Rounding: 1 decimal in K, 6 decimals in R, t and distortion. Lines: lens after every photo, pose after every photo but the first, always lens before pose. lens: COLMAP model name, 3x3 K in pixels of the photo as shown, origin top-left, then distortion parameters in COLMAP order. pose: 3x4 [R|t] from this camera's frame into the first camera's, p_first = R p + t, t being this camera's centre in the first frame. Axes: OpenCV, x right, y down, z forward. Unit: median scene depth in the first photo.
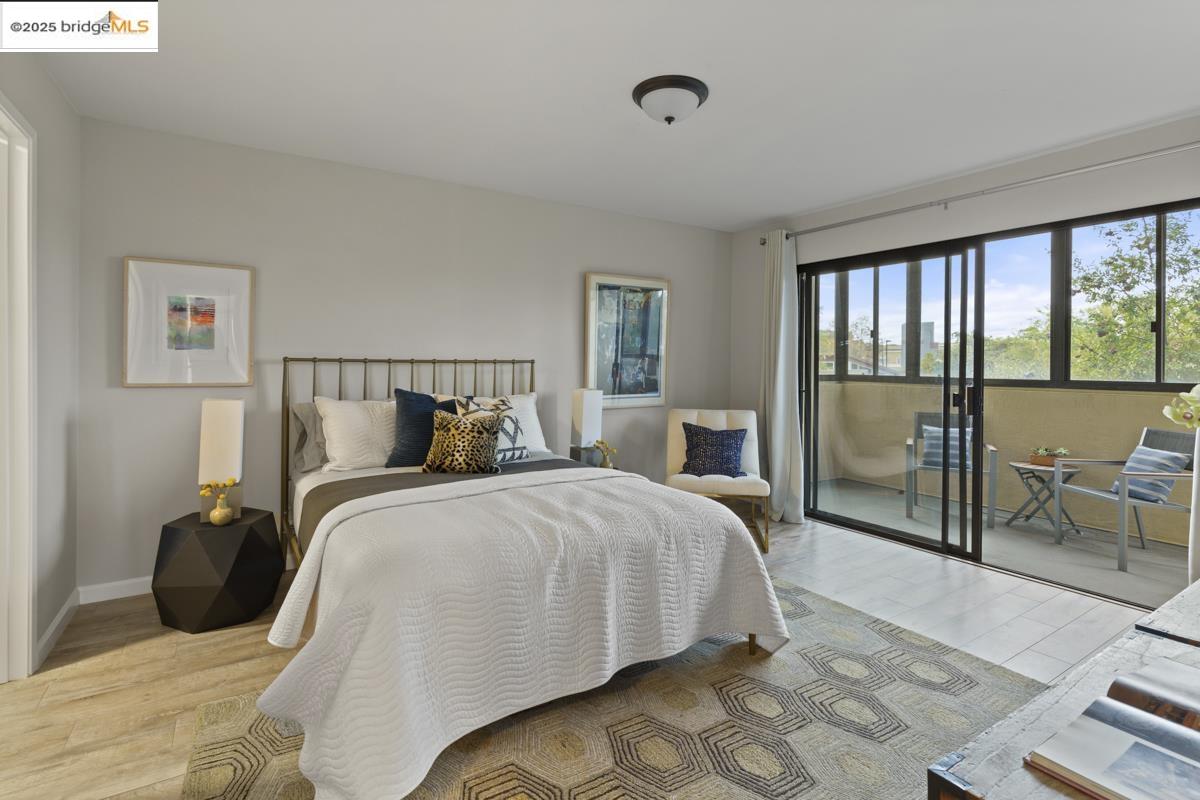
lens RADIAL K [[608.1, 0, 611.6], [0, 608.1, 366.4], [0, 0, 1]] dist [-0.005449, -0.000702]
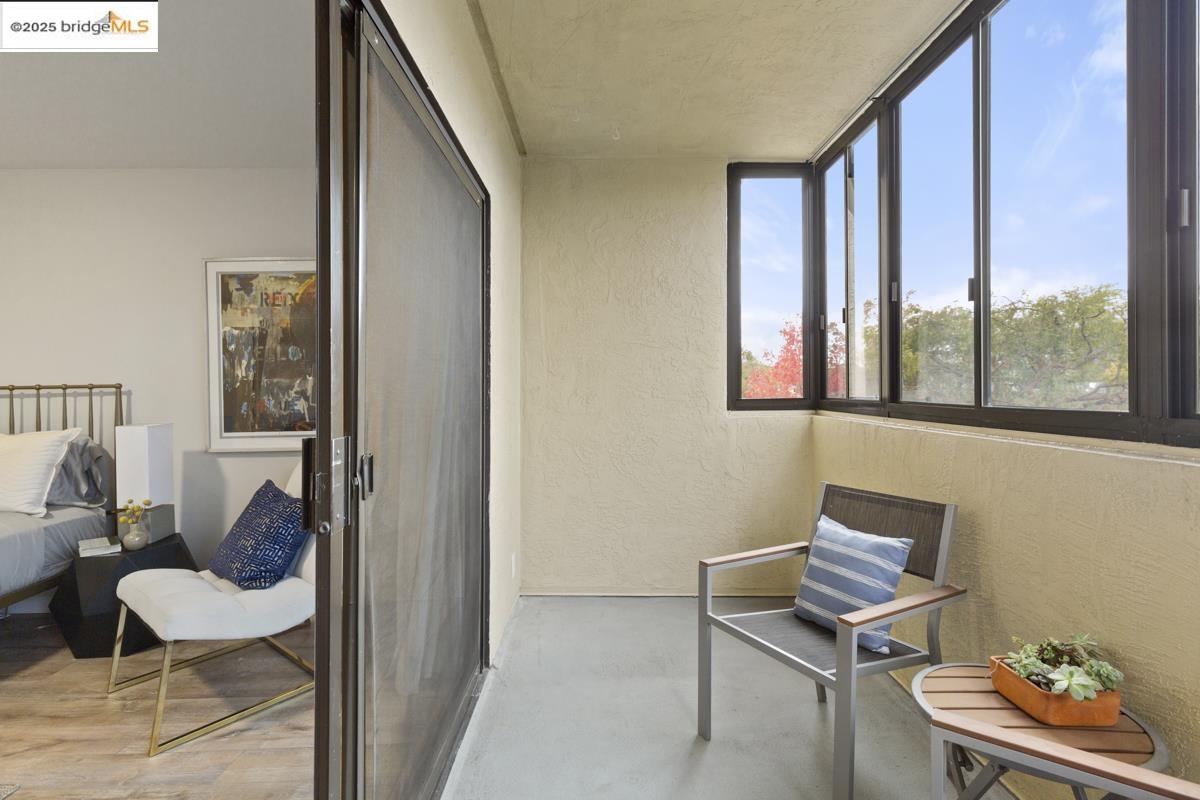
lens RADIAL K [[653.3, 0, 601.2], [0, 653.3, 380.3], [0, 0, 1]] dist [0.004314, 0.000495]
pose [[0.833228, -0.023393, -0.552435, 0.726567], [0.013382, 0.999665, -0.022147, 0.009821], [0.552768, 0.011060, 0.833262, 0.590206]]
